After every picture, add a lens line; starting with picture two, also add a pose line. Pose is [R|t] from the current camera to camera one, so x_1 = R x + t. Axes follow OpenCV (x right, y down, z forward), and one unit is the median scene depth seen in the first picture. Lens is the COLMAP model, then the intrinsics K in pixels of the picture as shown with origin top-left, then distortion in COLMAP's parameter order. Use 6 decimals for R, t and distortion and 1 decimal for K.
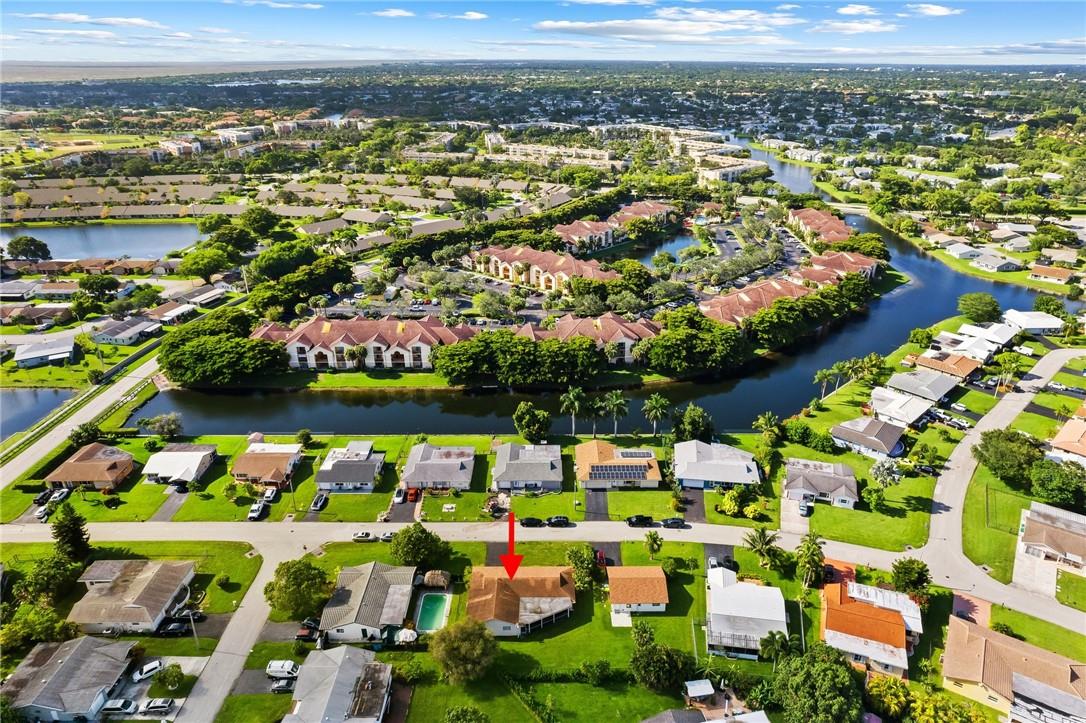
lens RADIAL K [[690.0, 0, 544.9], [0, 690.0, 354.8], [0, 0, 1]] dist [-0.056777, 0.033992]
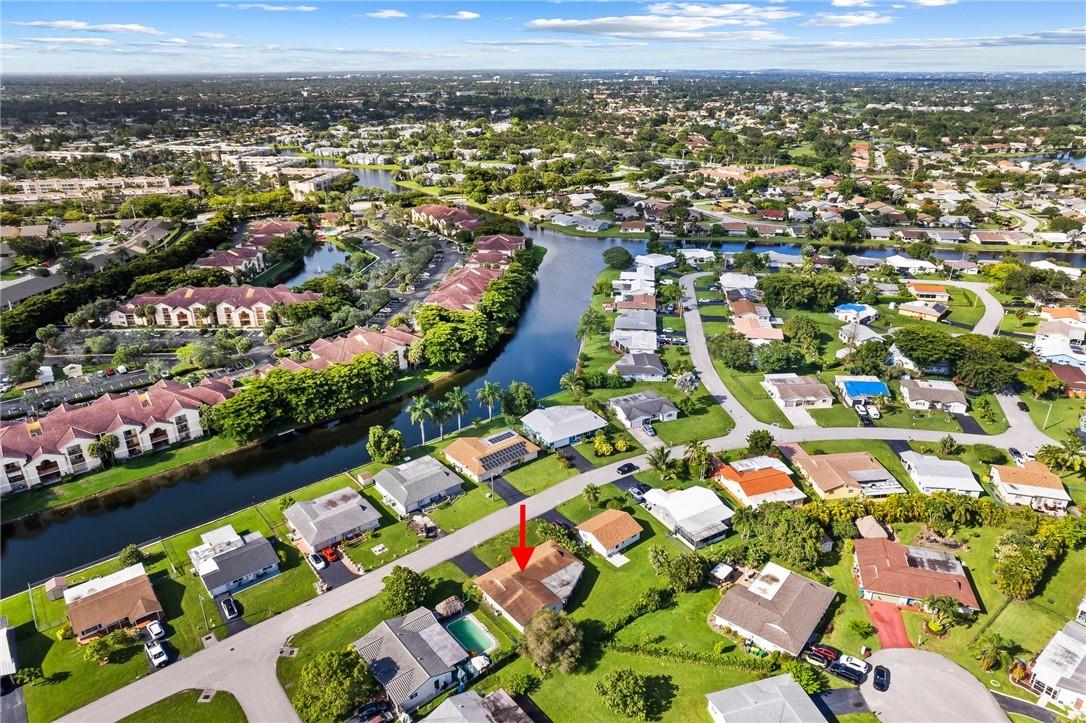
lens RADIAL K [[690.0, 0, 548.0], [0, 690.0, 355.1], [0, 0, 1]] dist [-0.056777, 0.033992]
pose [[0.777834, -0.250571, 0.576358, -0.303727], [0.257182, 0.963686, 0.071877, -0.027795], [-0.573439, 0.092320, 0.814030, 0.062451]]
